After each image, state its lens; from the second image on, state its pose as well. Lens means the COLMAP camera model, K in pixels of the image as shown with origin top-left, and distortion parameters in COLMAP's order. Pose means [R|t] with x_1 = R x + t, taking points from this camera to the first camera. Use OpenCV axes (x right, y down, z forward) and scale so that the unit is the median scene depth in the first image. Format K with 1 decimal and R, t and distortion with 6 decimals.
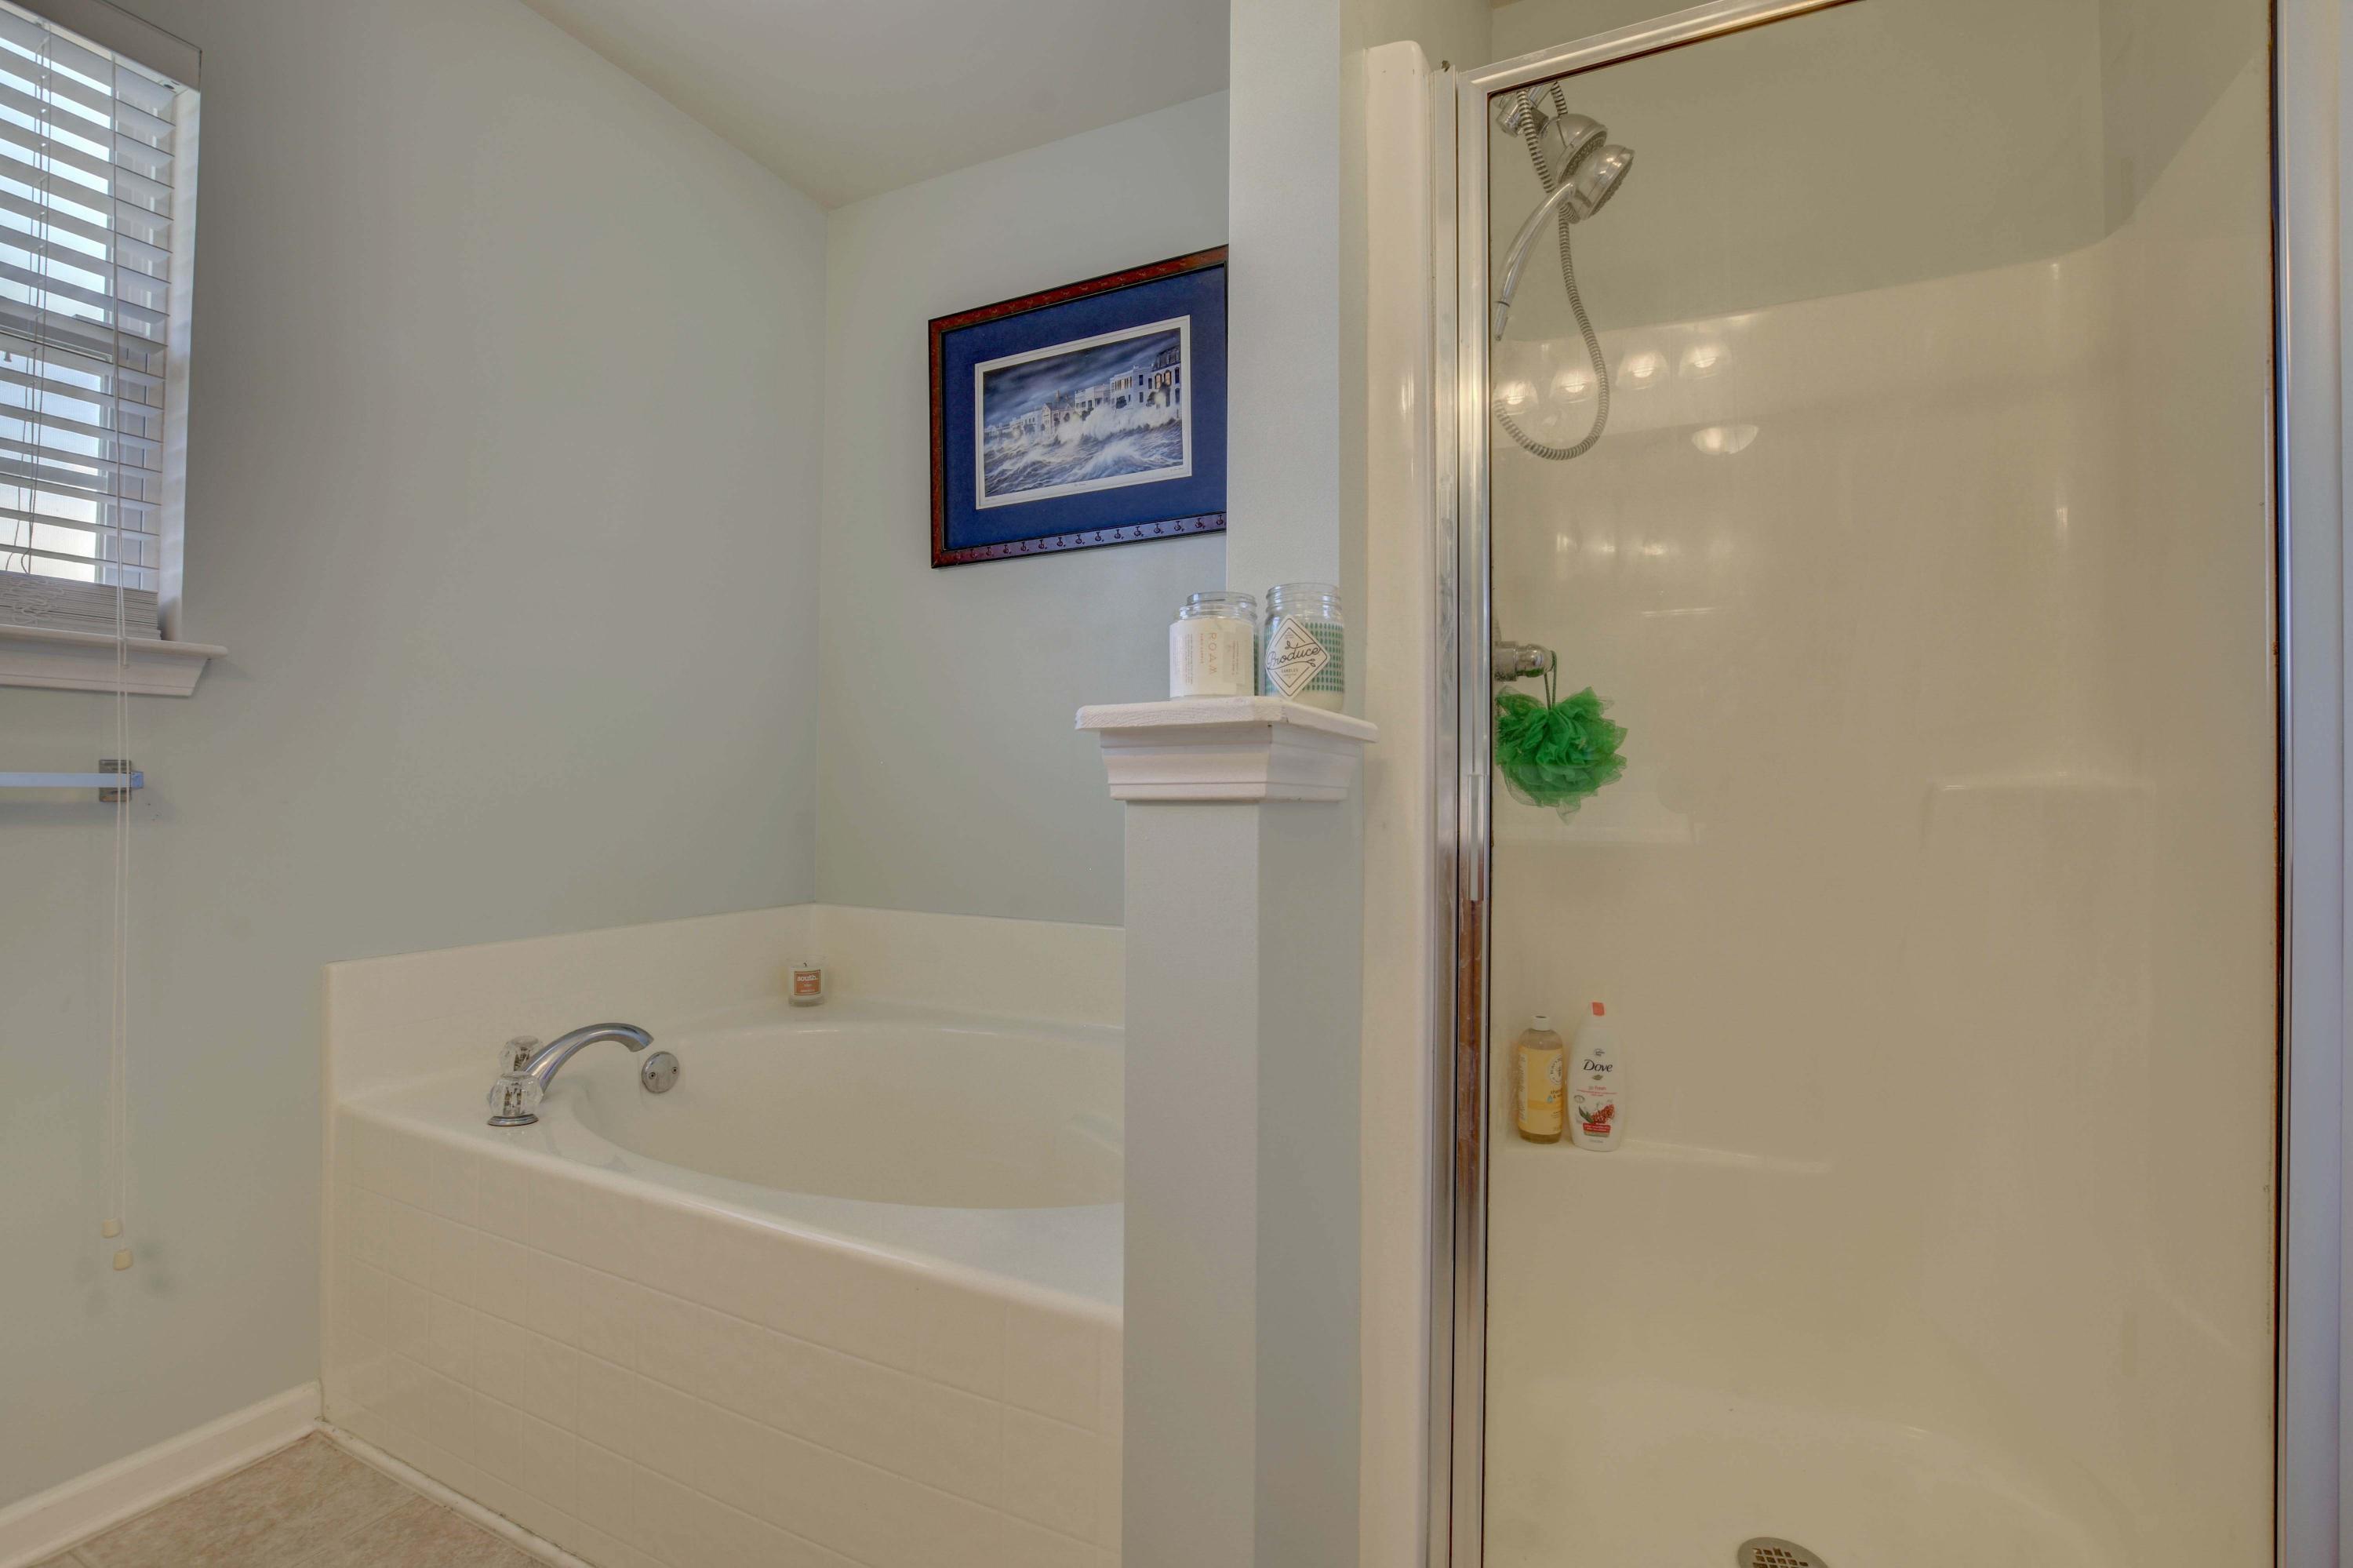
lens RADIAL K [[1015.4, 0, 1175.2], [0, 1015.4, 776.7], [0, 0, 1]] dist [-0.011241, -0.000650]
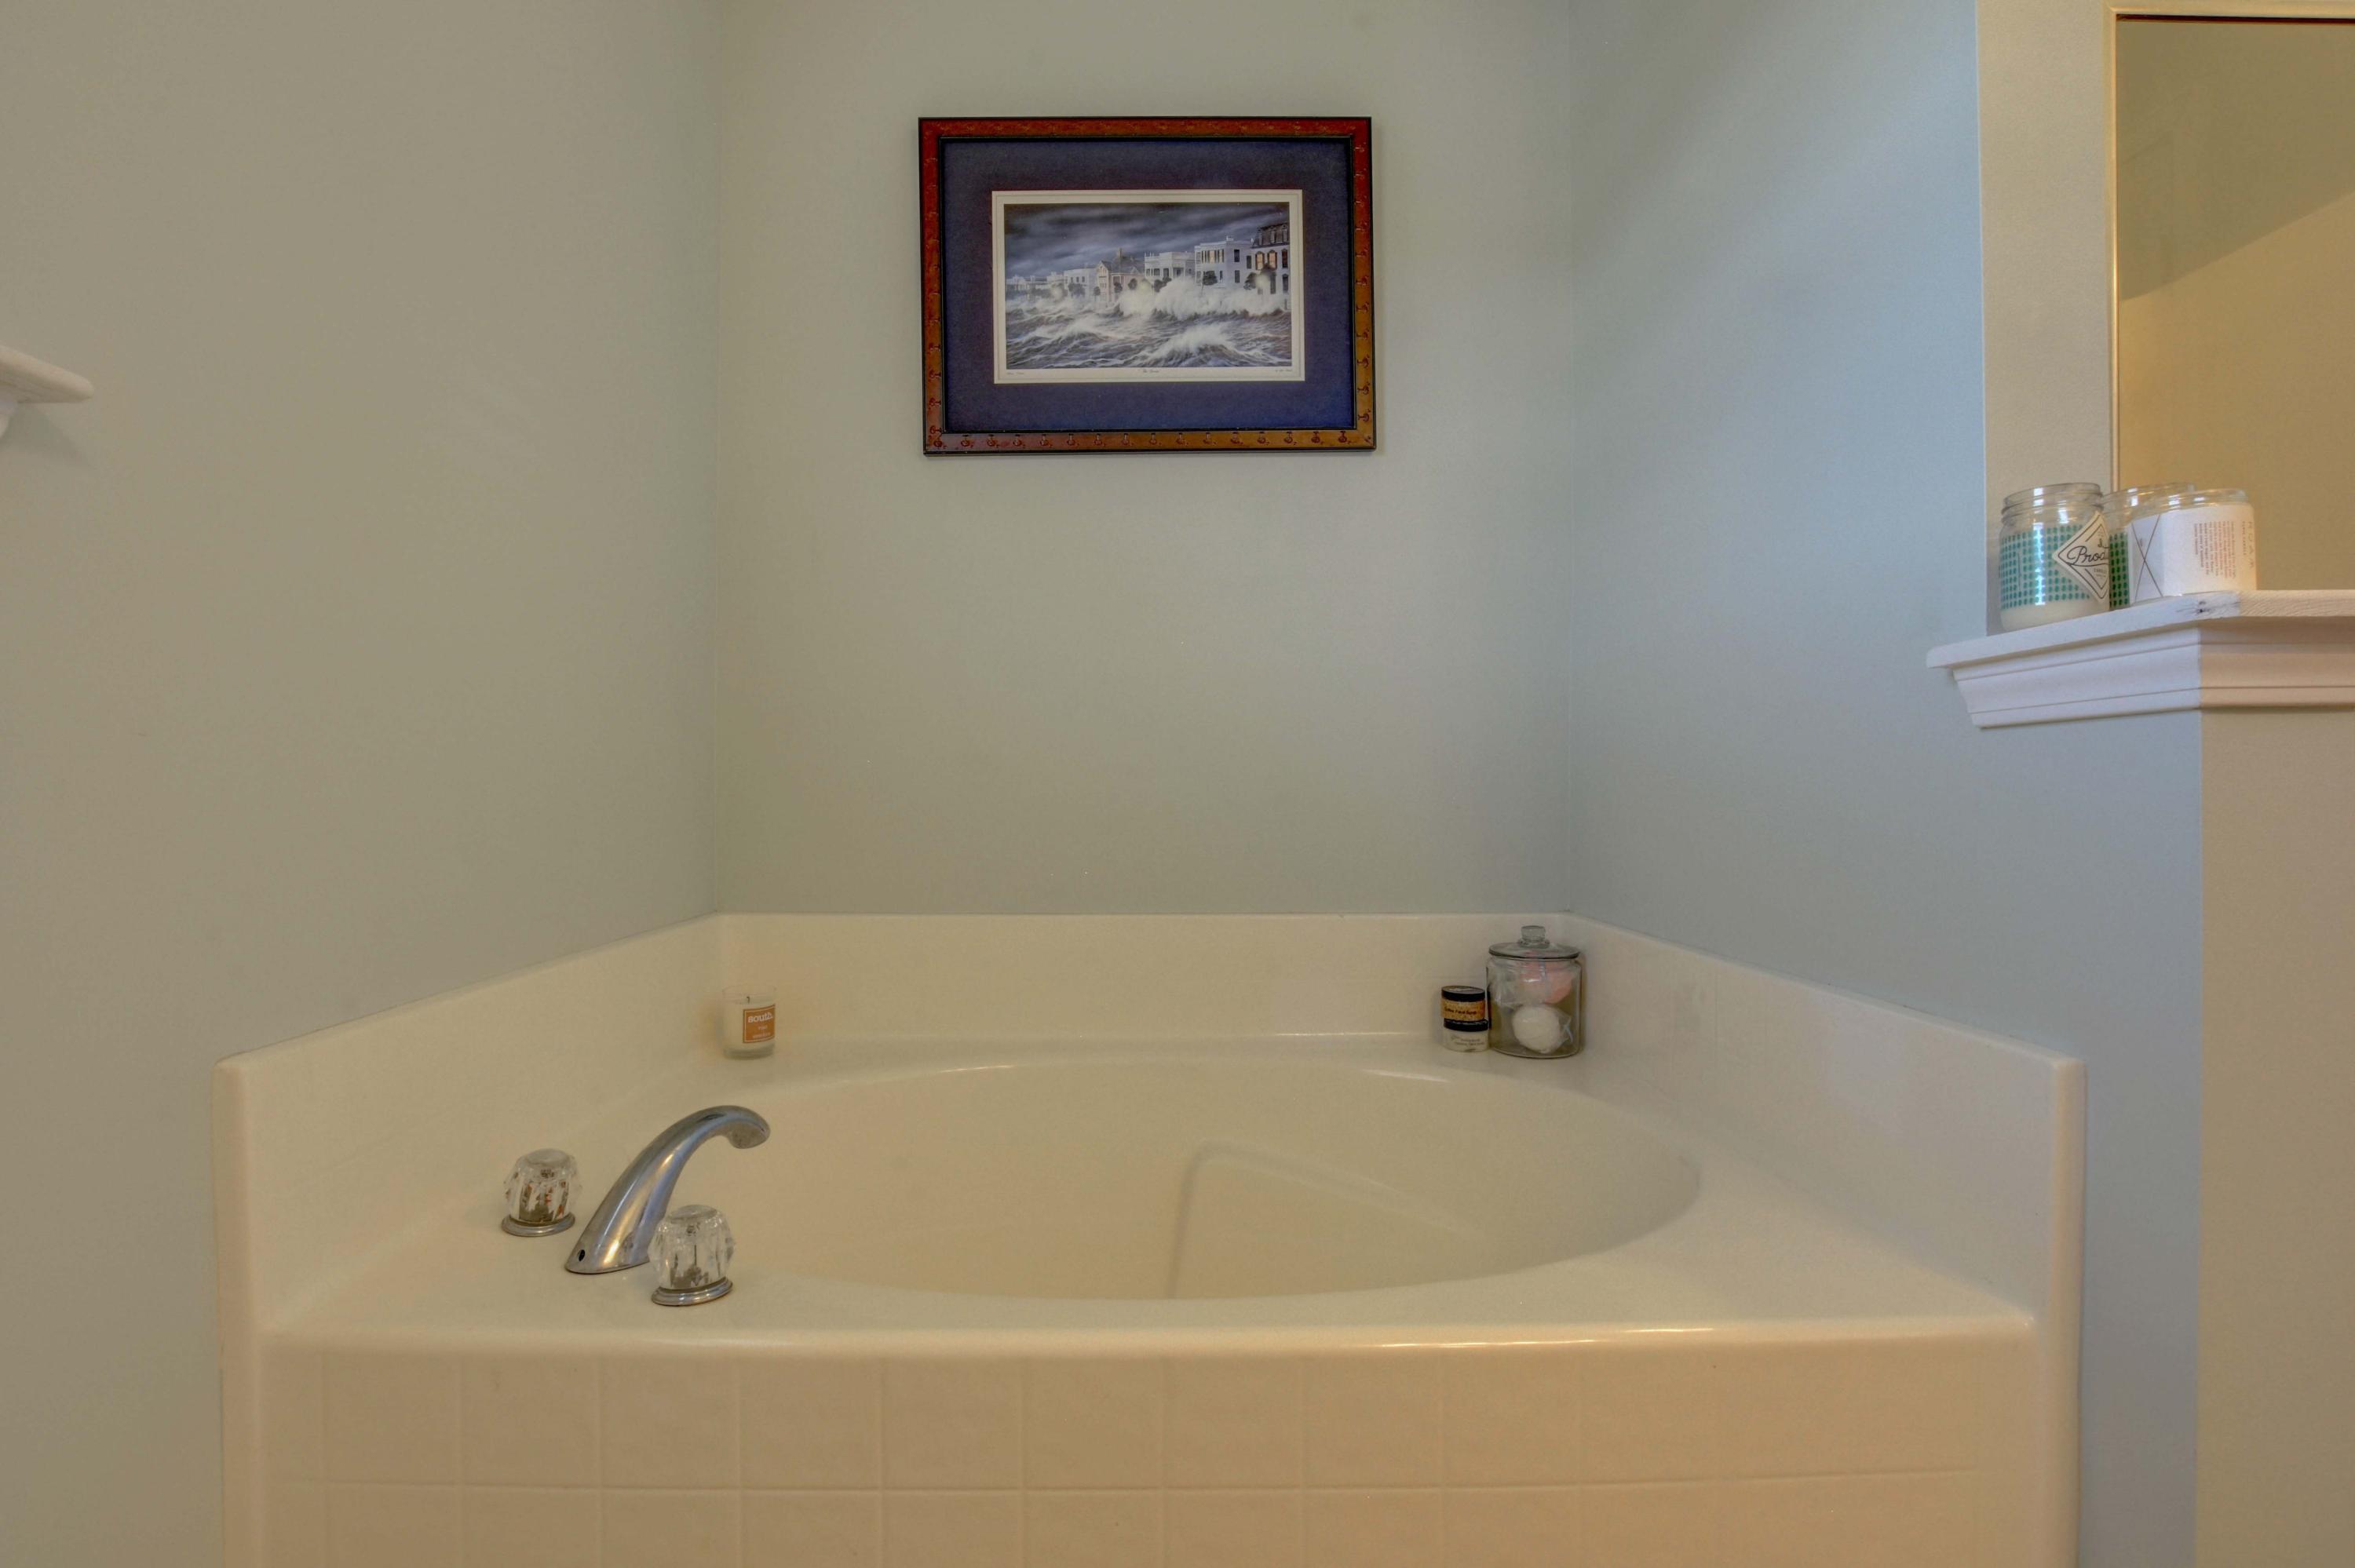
lens RADIAL K [[1081.5, 0, 1177.5], [0, 1081.5, 784.0], [0, 0, 1]] dist [-0.008262, 0.000254]
pose [[0.896206, -0.006748, 0.443587, -0.464971], [0.000201, 0.999890, 0.014806, 0.028039], [-0.443638, -0.013180, 0.896109, 0.220062]]
